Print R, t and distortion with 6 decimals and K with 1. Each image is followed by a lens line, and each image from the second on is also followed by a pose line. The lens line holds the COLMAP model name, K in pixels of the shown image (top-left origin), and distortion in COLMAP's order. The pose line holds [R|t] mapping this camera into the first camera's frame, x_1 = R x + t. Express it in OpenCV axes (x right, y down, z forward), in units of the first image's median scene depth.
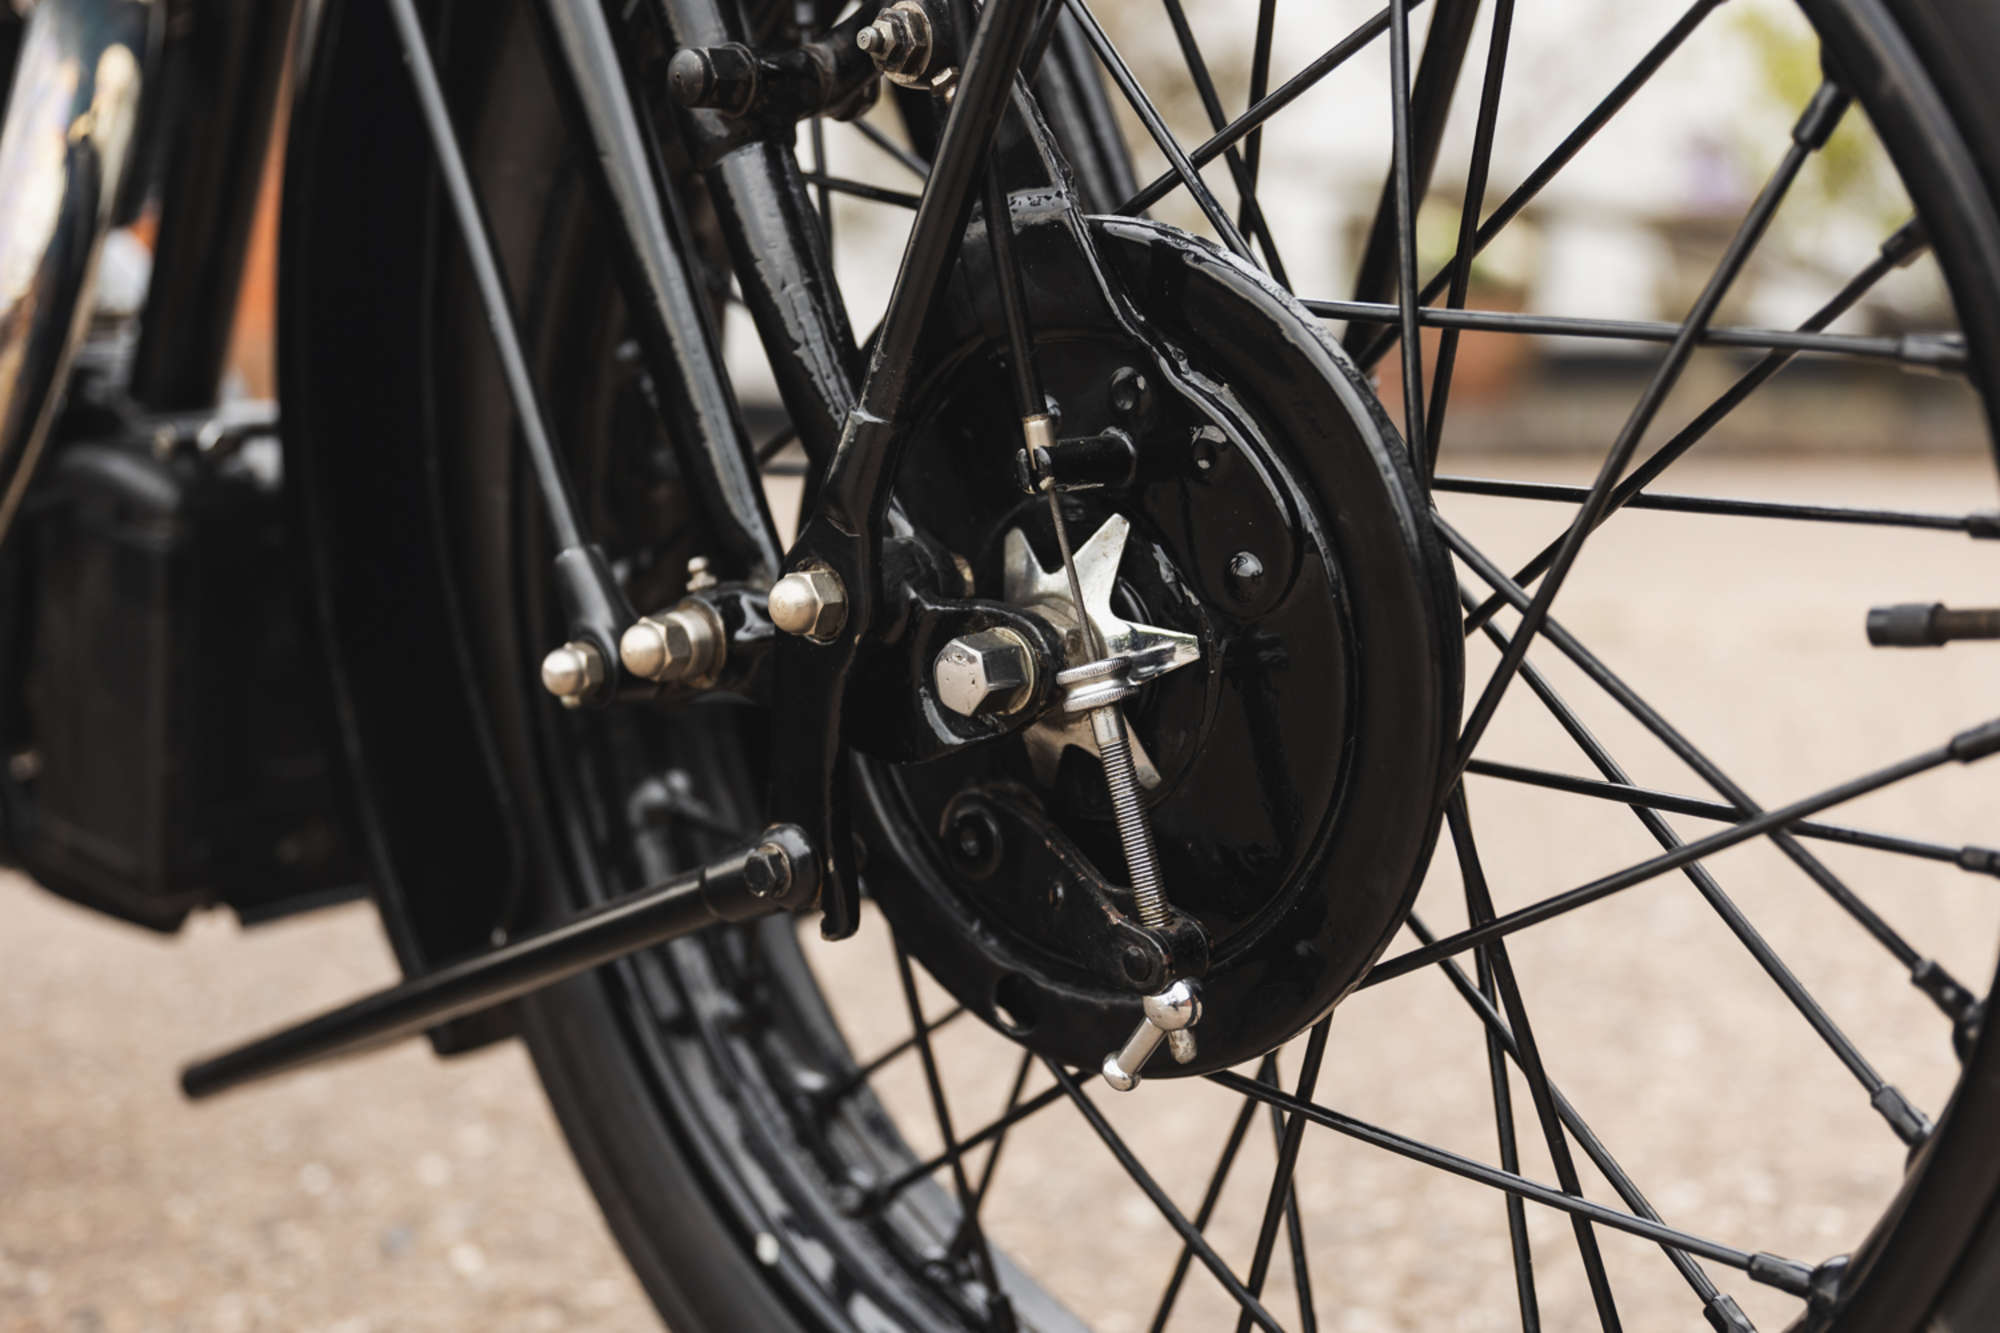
lens RADIAL K [[2744.0, 0, 1000.0], [0, 2744.0, 666.5], [0, 0, 1]] dist [0.005447, 0.028408]
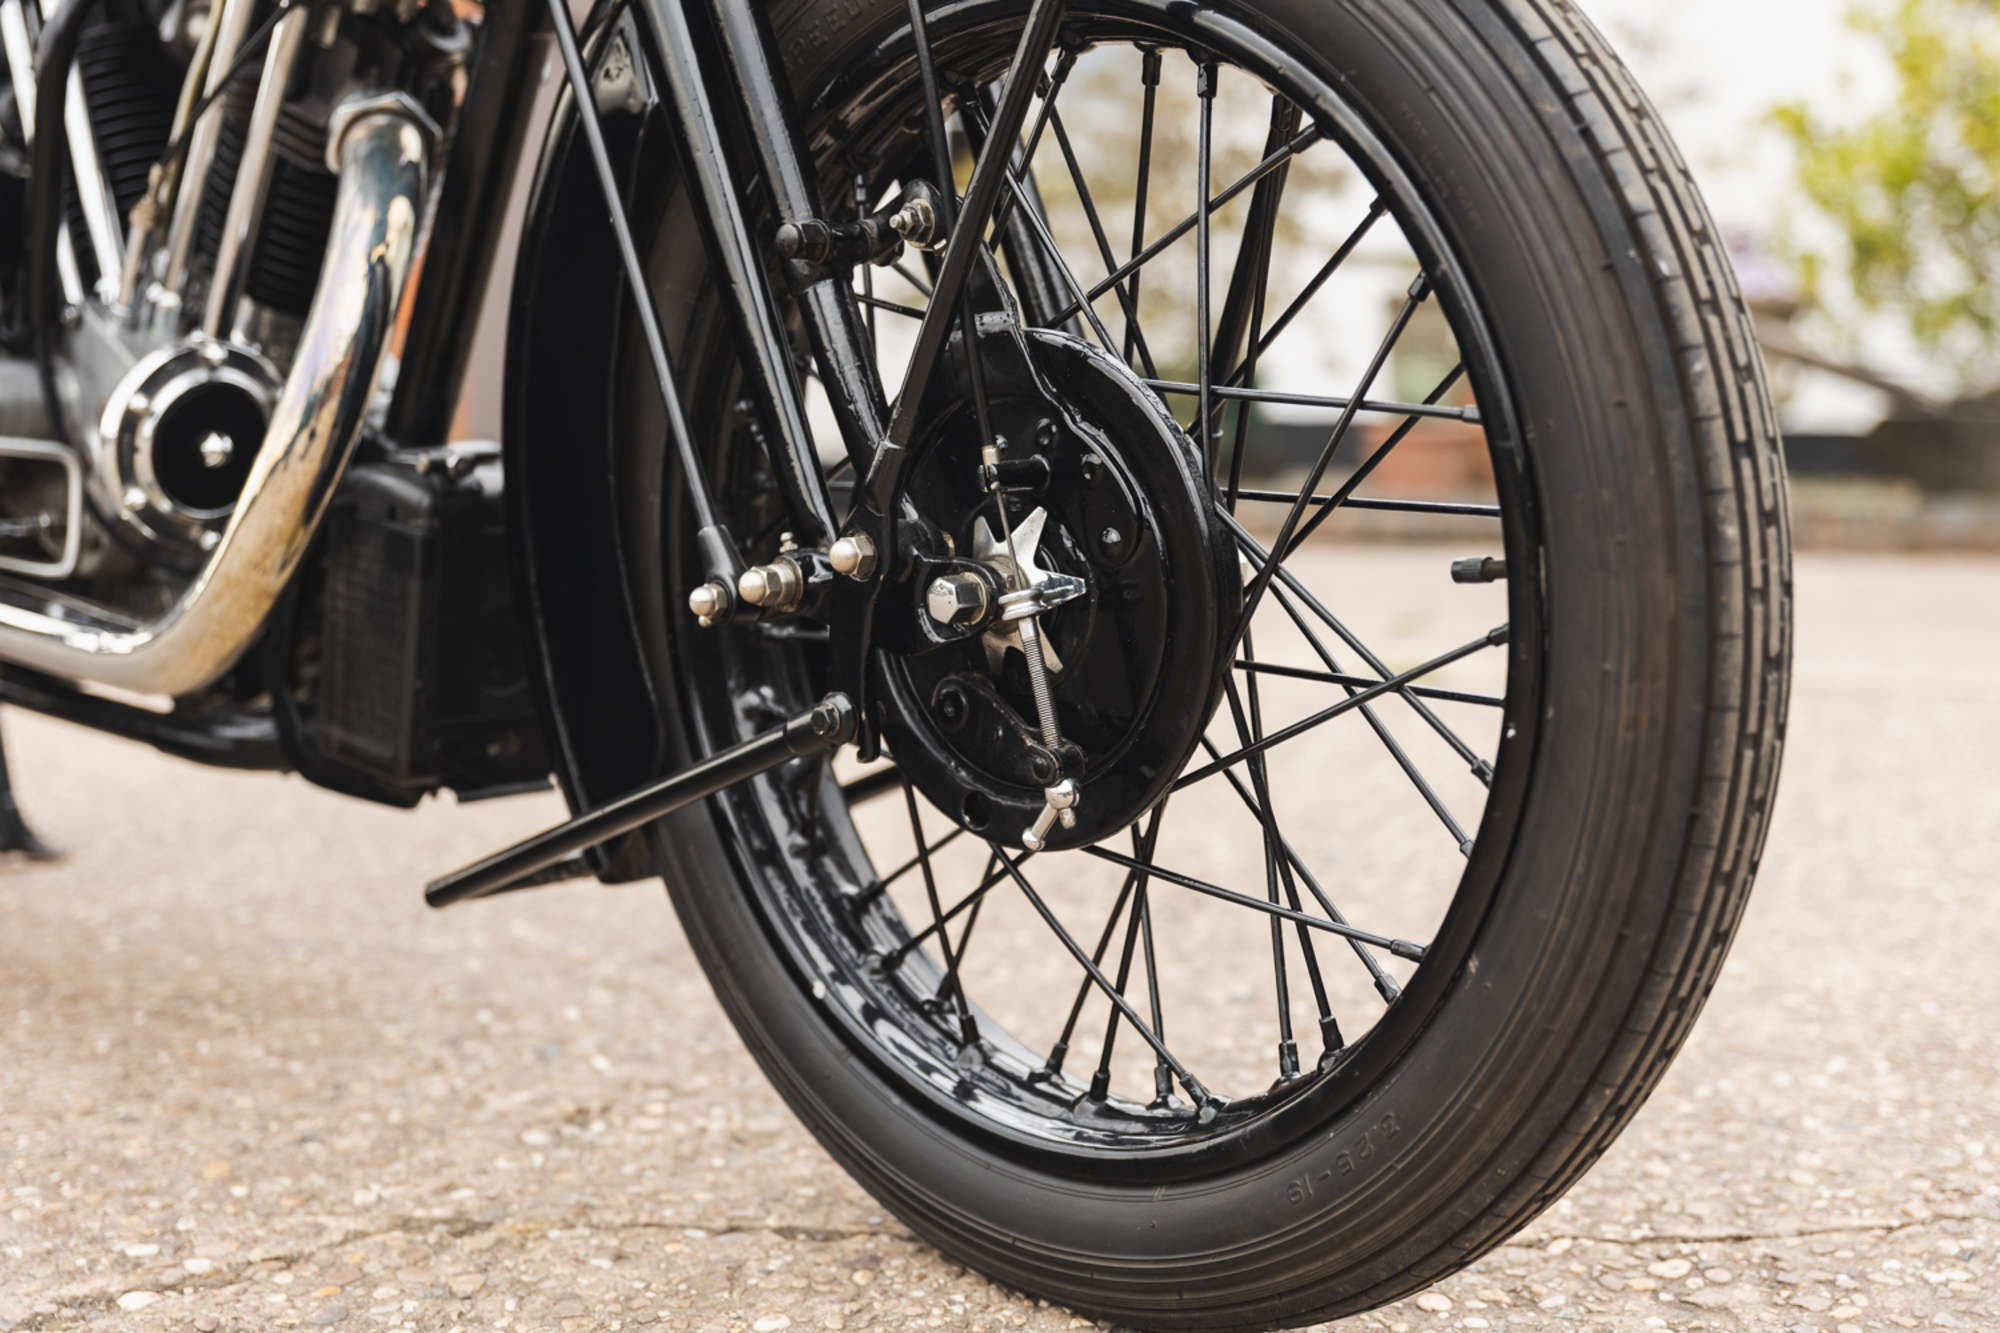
lens RADIAL K [[2744.0, 0, 1000.0], [0, 2744.0, 666.5], [0, 0, 1]] dist [0.005447, 0.028408]
pose [[0.999528, 0.020648, -0.022761, 0.057159], [-0.021258, 0.999412, -0.026888, 0.084540], [0.022192, 0.027359, 0.999379, -0.646994]]
